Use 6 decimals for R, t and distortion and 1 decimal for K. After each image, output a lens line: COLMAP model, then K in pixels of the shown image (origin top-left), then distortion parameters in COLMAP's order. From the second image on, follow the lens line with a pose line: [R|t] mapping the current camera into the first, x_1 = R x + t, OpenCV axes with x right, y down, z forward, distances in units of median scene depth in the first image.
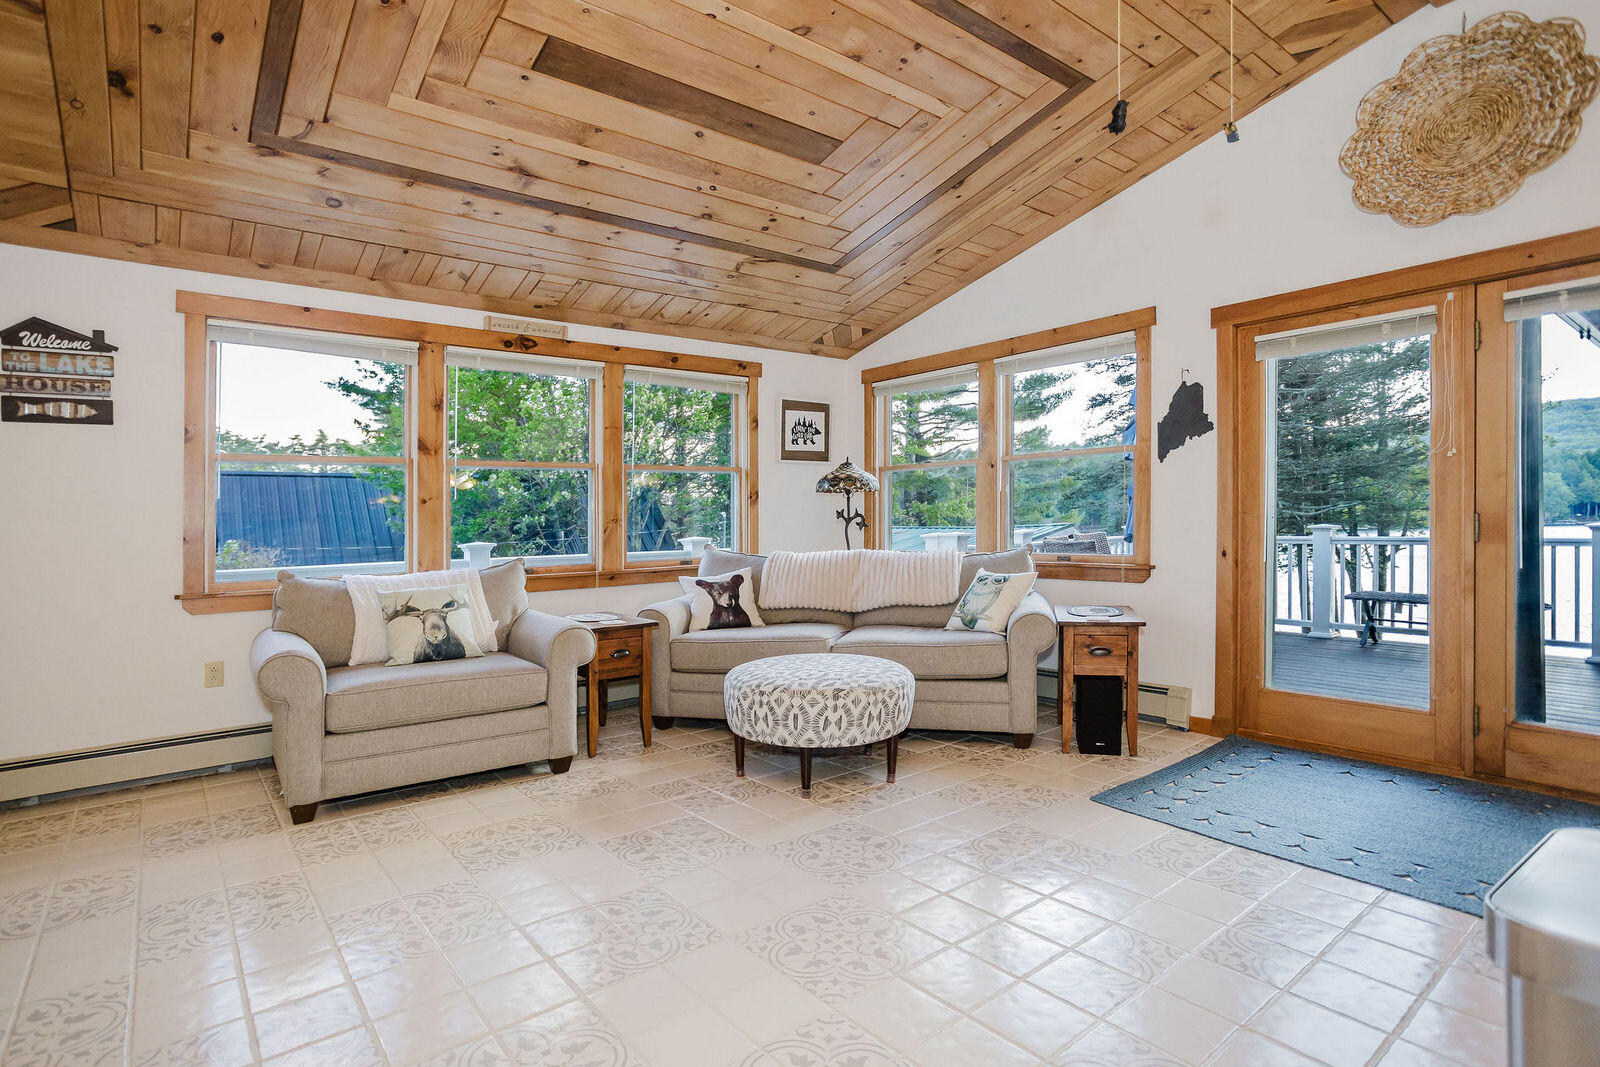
lens RADIAL K [[820.2, 0, 791.6], [0, 820.2, 524.6], [0, 0, 1]] dist [-0.040369, 0.021062]
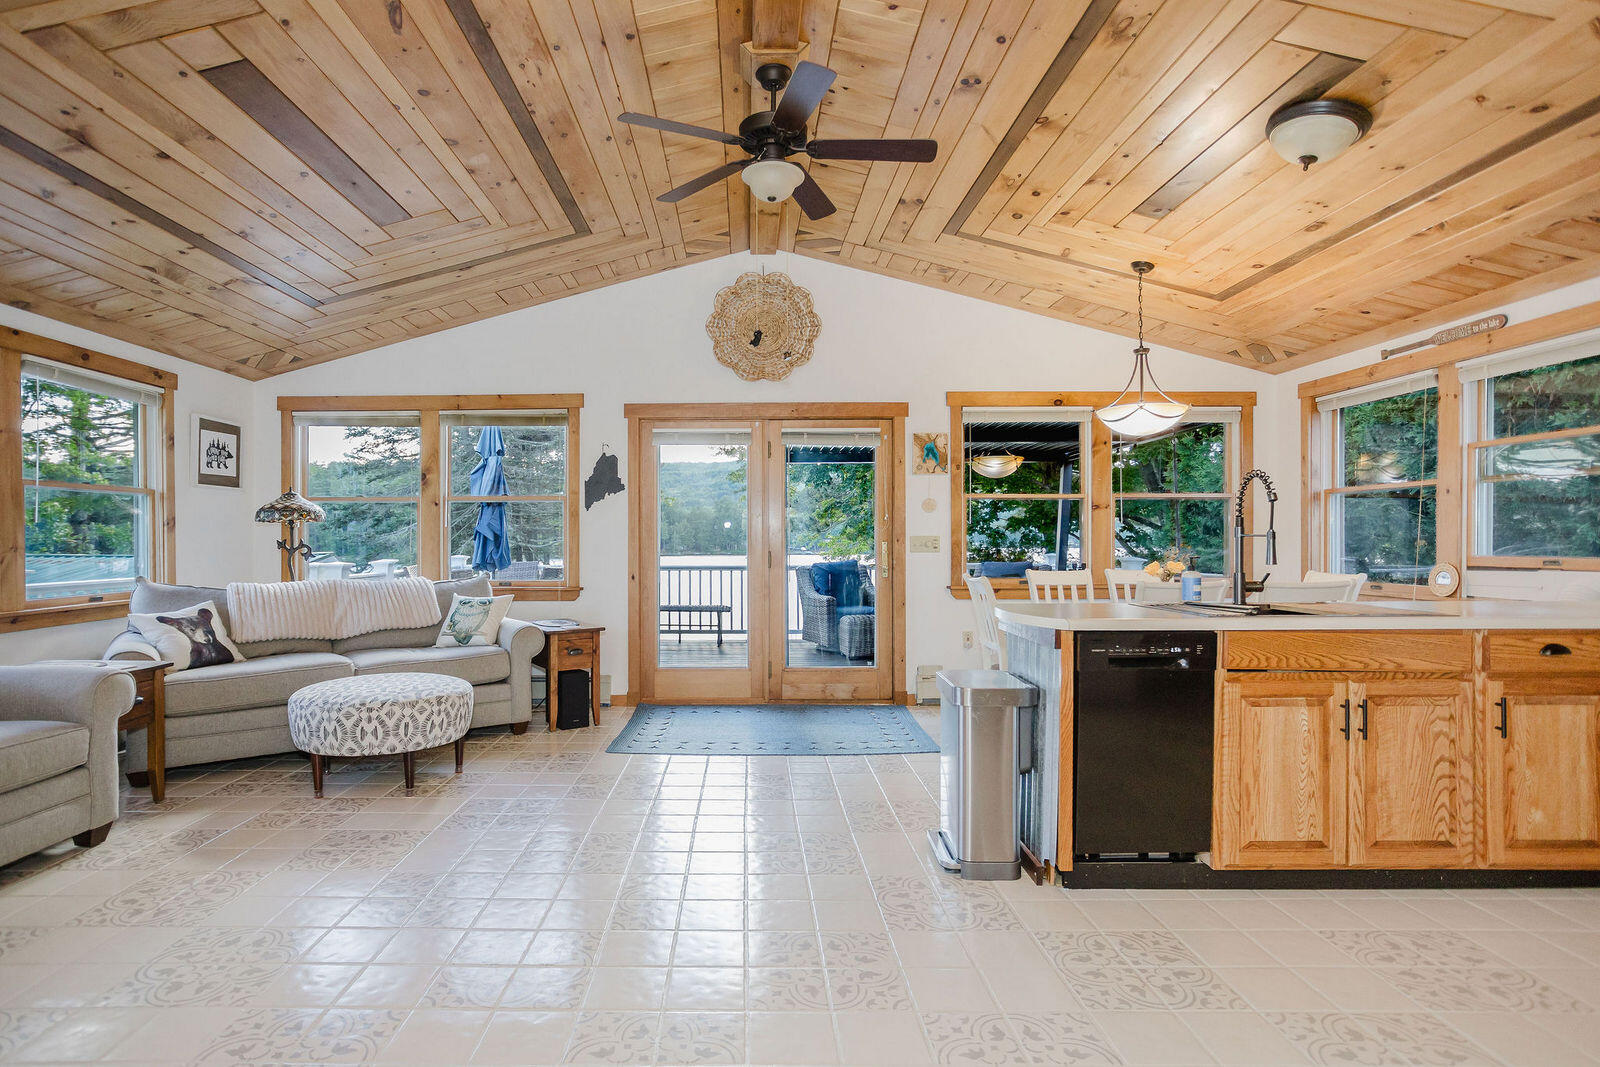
lens RADIAL K [[820.2, 0, 766.1], [0, 820.2, 547.0], [0, 0, 1]] dist [-0.040369, 0.021062]
pose [[0.610532, 0.013198, 0.791881, -0.480418], [-0.005501, 0.999908, -0.012424, -0.001067], [-0.791972, 0.003229, 0.610548, -0.069504]]
